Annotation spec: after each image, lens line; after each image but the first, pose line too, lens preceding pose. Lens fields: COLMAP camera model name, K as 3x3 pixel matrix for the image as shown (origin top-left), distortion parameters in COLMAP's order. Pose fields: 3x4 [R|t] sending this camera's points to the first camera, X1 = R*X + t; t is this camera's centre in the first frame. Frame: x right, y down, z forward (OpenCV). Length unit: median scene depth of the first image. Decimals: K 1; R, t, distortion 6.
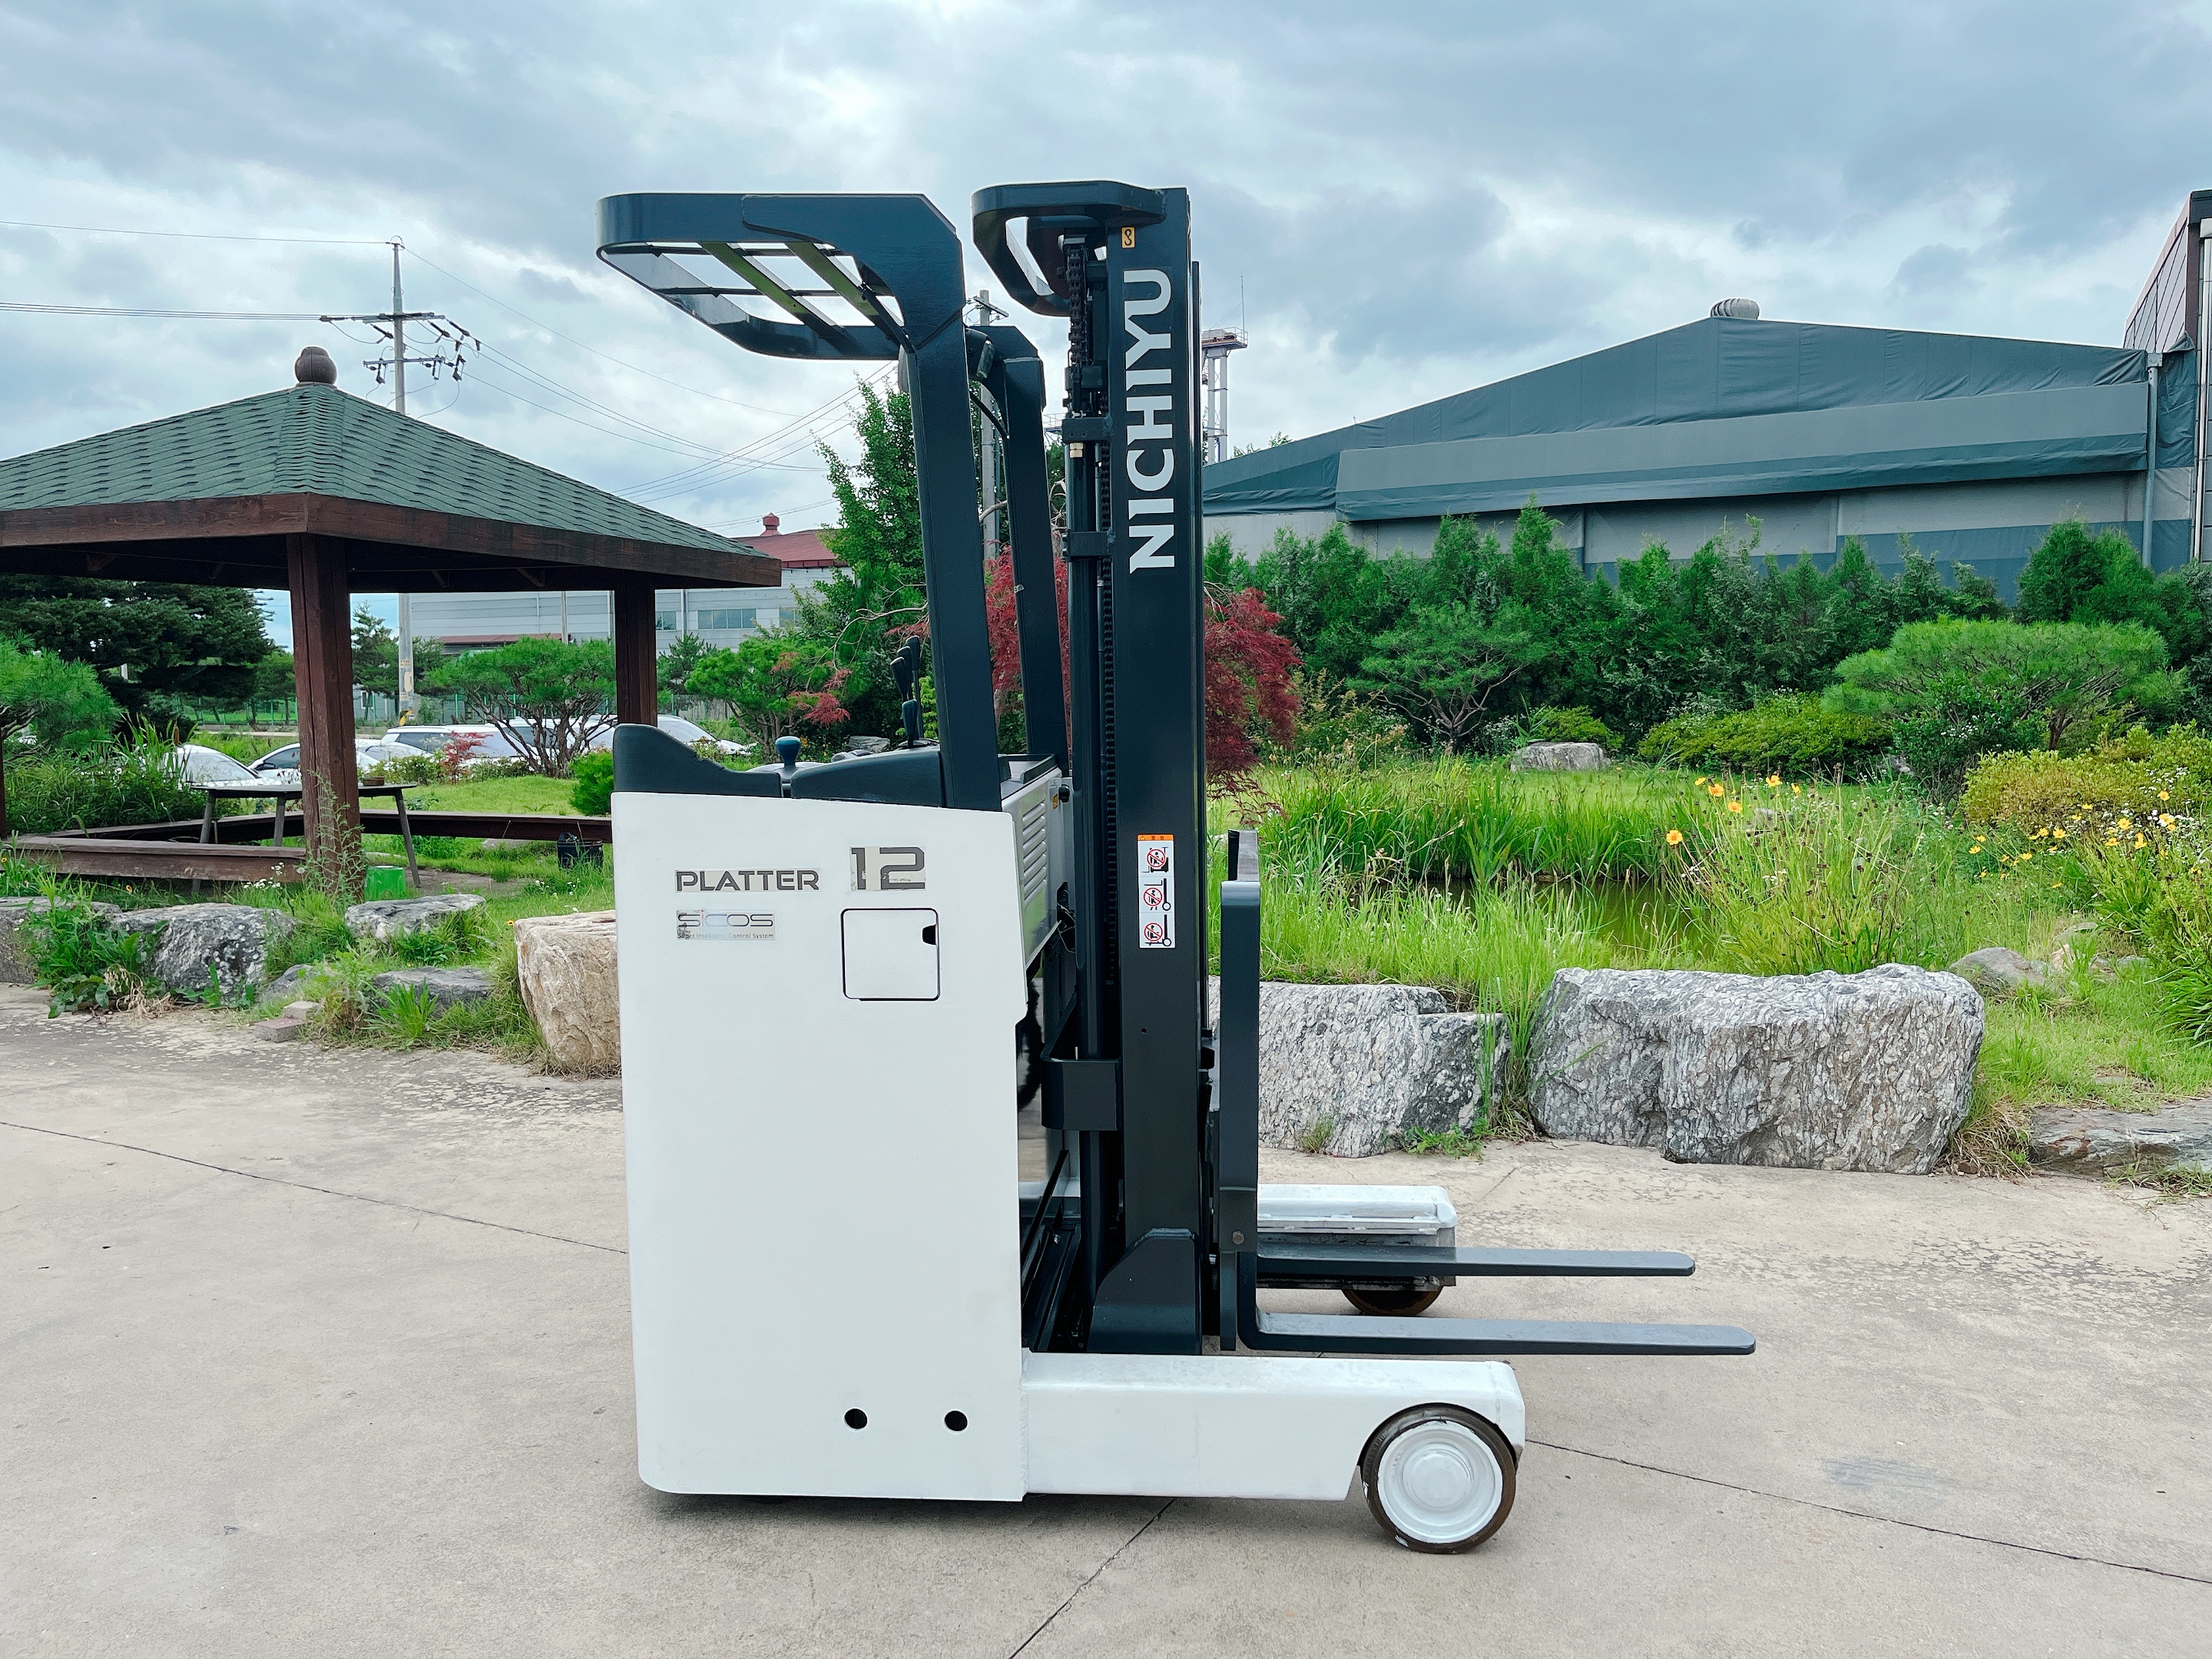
lens RADIAL K [[1666.1, 0, 1106.8], [0, 1666.1, 840.0], [0, 0, 1]] dist [0.079520, -0.110190]
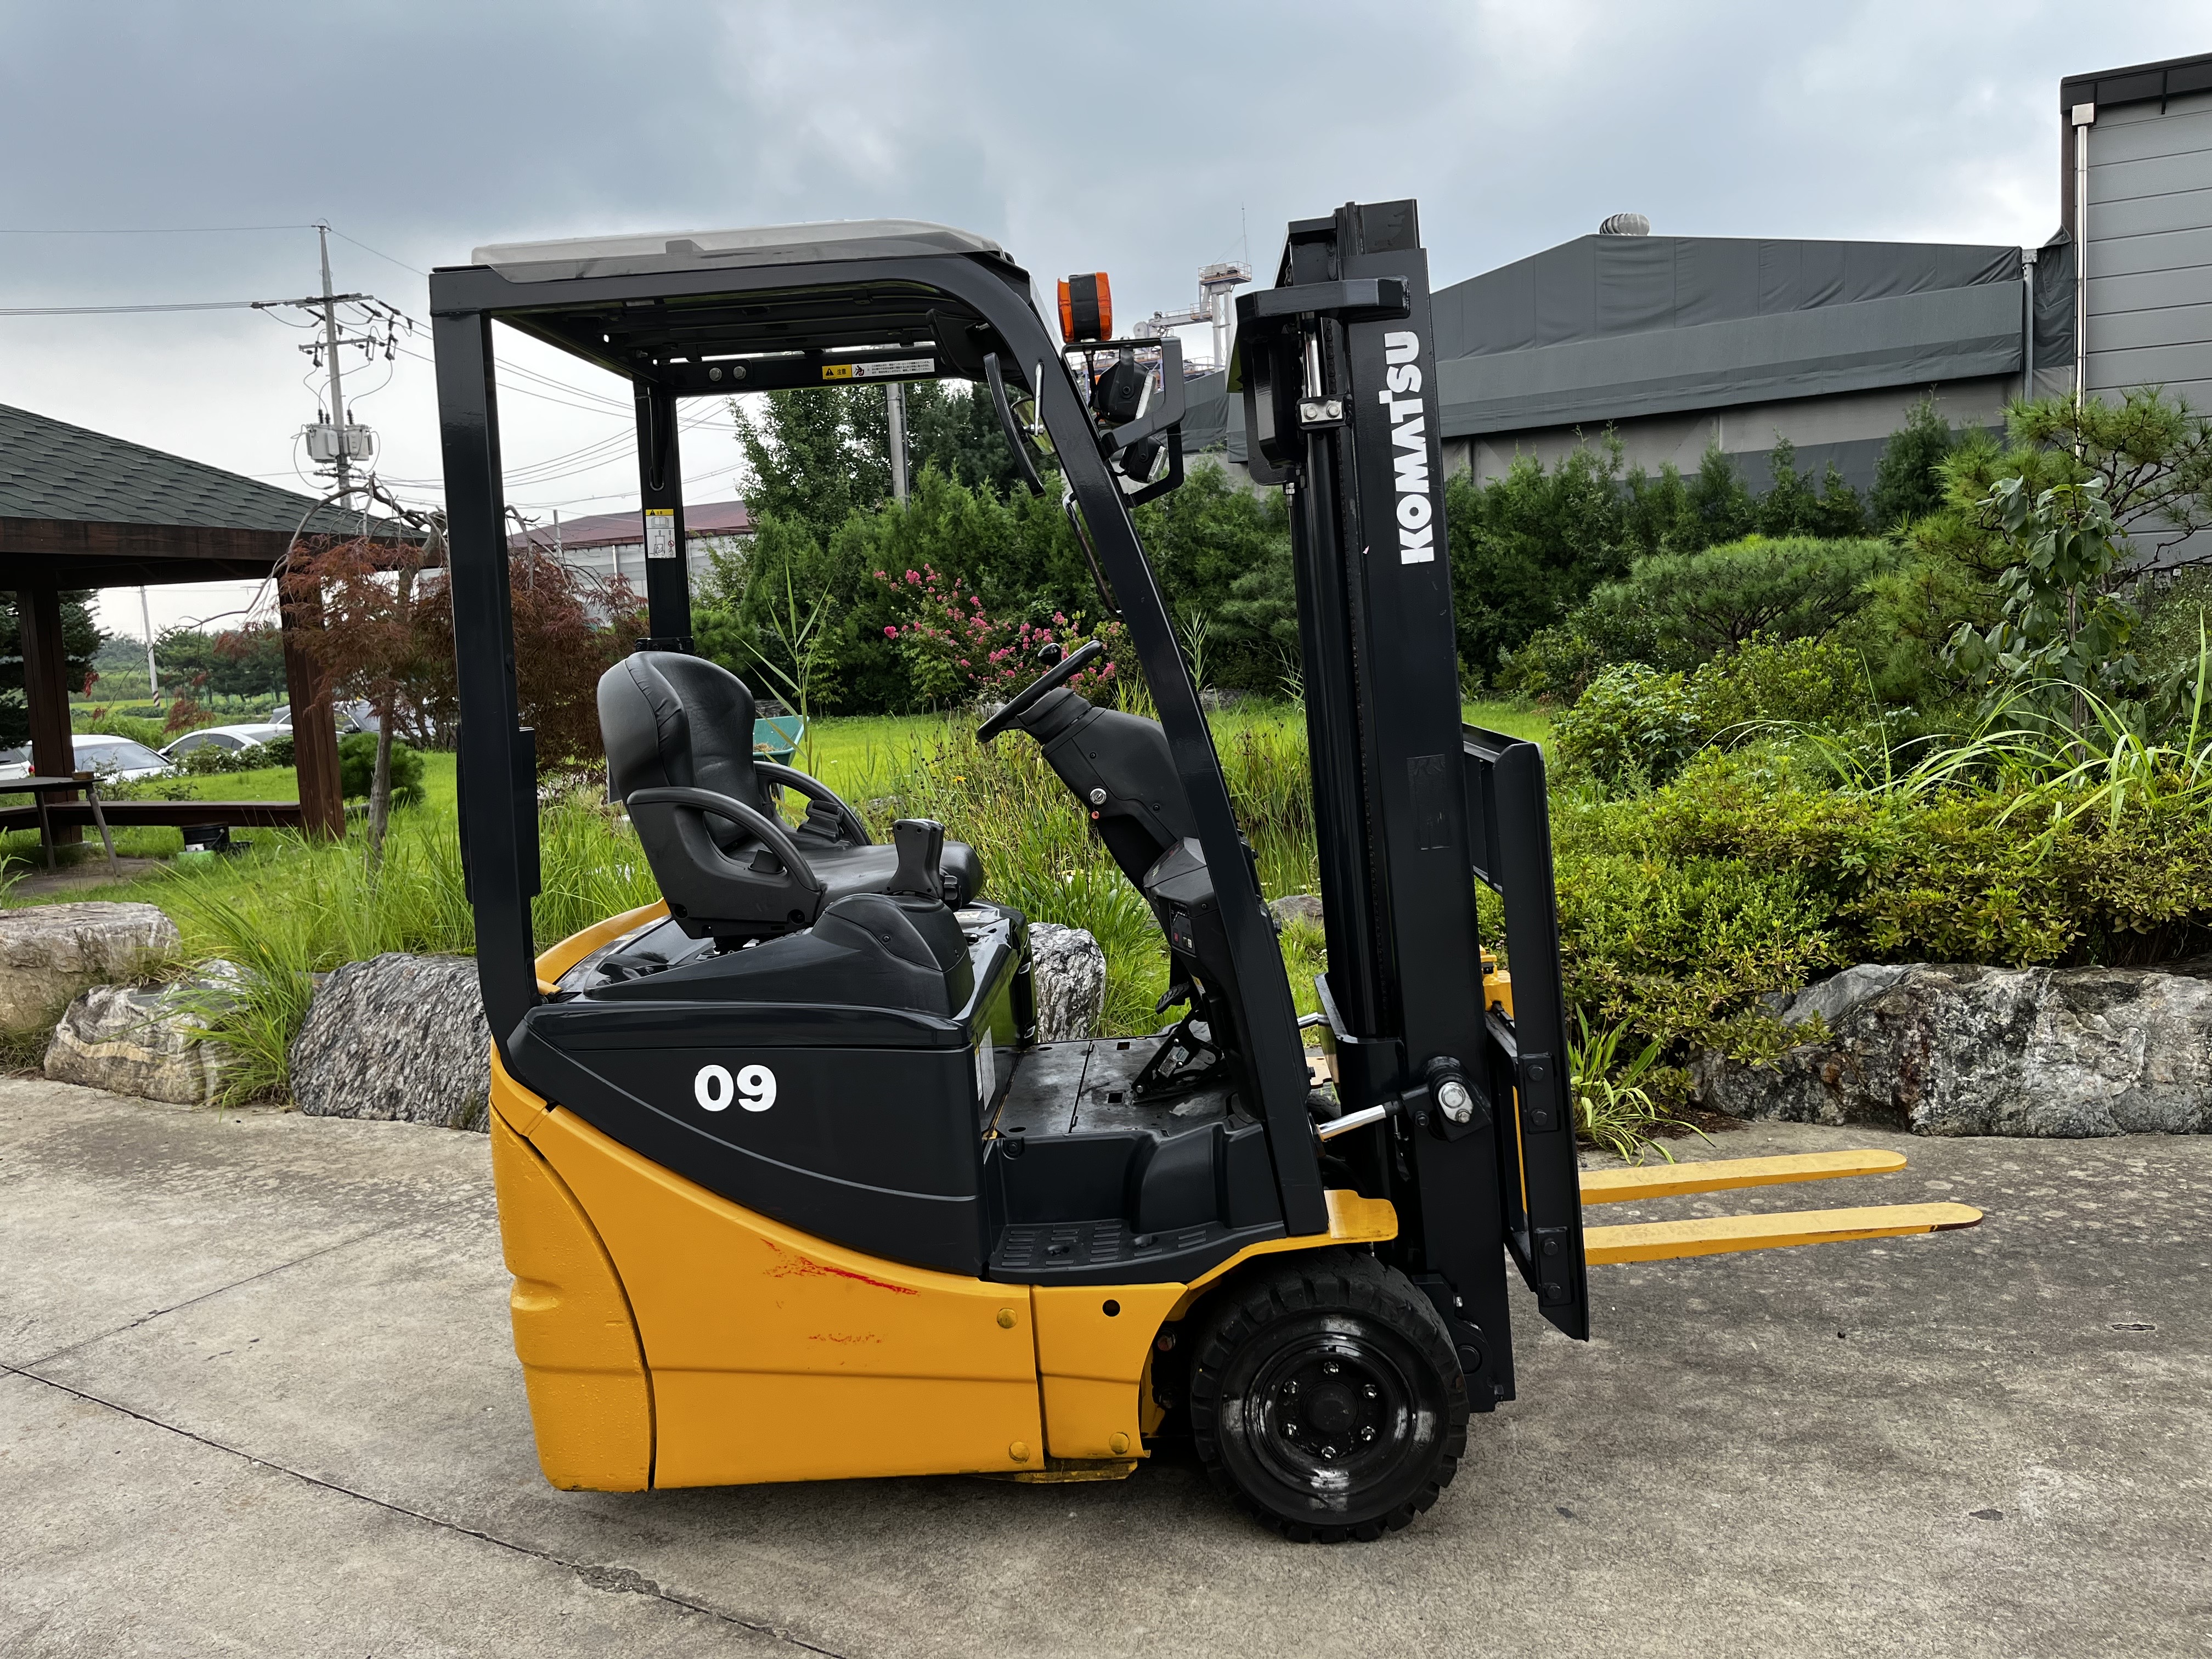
lens RADIAL K [[1668.3, 0, 1104.7], [0, 1668.3, 838.9], [0, 0, 1]] dist [0.079010, -0.105304]
pose [[0.998381, -0.037839, -0.042458, 0.544528], [0.039160, 0.998760, 0.030736, -0.006802], [0.041243, -0.032349, 0.998625, -0.006989]]
